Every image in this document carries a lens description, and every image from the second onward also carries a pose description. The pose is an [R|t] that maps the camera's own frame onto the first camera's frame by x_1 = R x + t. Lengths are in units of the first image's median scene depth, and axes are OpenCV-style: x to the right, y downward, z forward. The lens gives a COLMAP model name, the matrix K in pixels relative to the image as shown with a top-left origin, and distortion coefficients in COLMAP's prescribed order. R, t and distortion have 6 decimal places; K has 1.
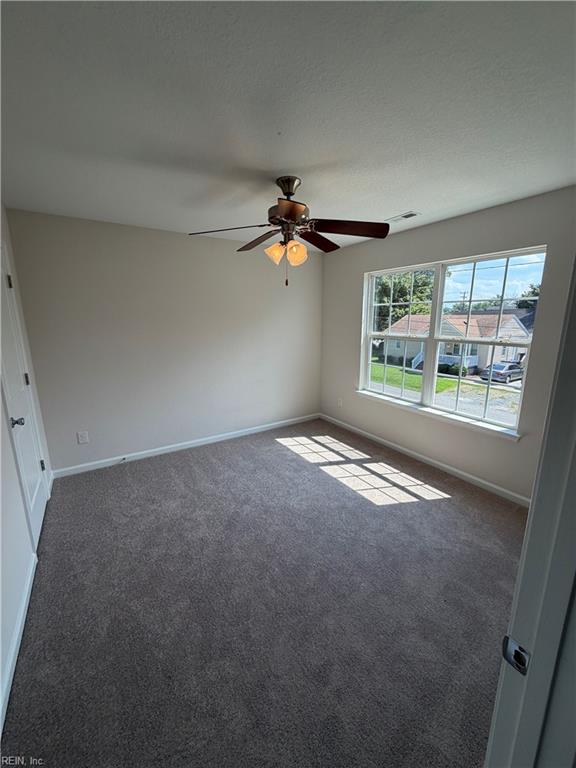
lens RADIAL K [[308.4, 0, 293.7], [0, 308.4, 386.2], [0, 0, 1]] dist [0.002259, 0.000293]
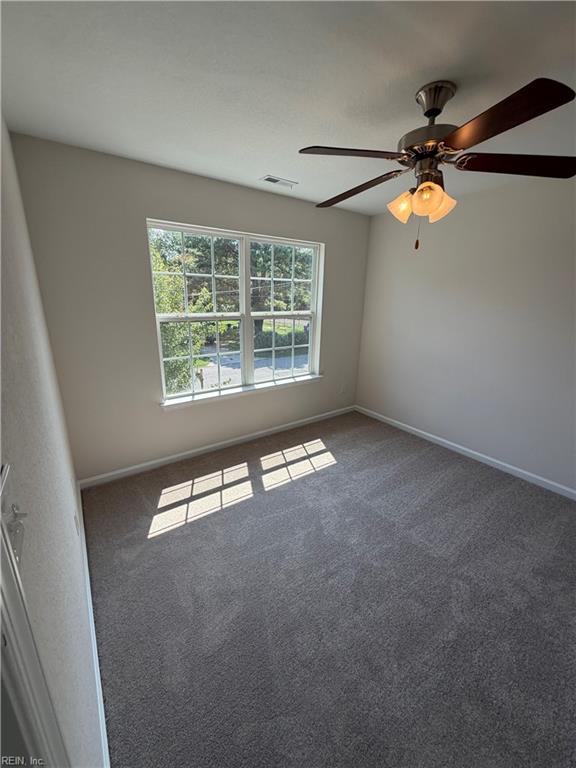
lens RADIAL K [[308.4, 0, 291.8], [0, 308.4, 378.4], [0, 0, 1]] dist [0.002259, 0.000293]
pose [[-0.029240, -0.251169, 0.967502, -0.559025], [0.221223, 0.942287, 0.251309, -0.185426], [-0.974785, 0.221382, 0.028012, 0.893853]]
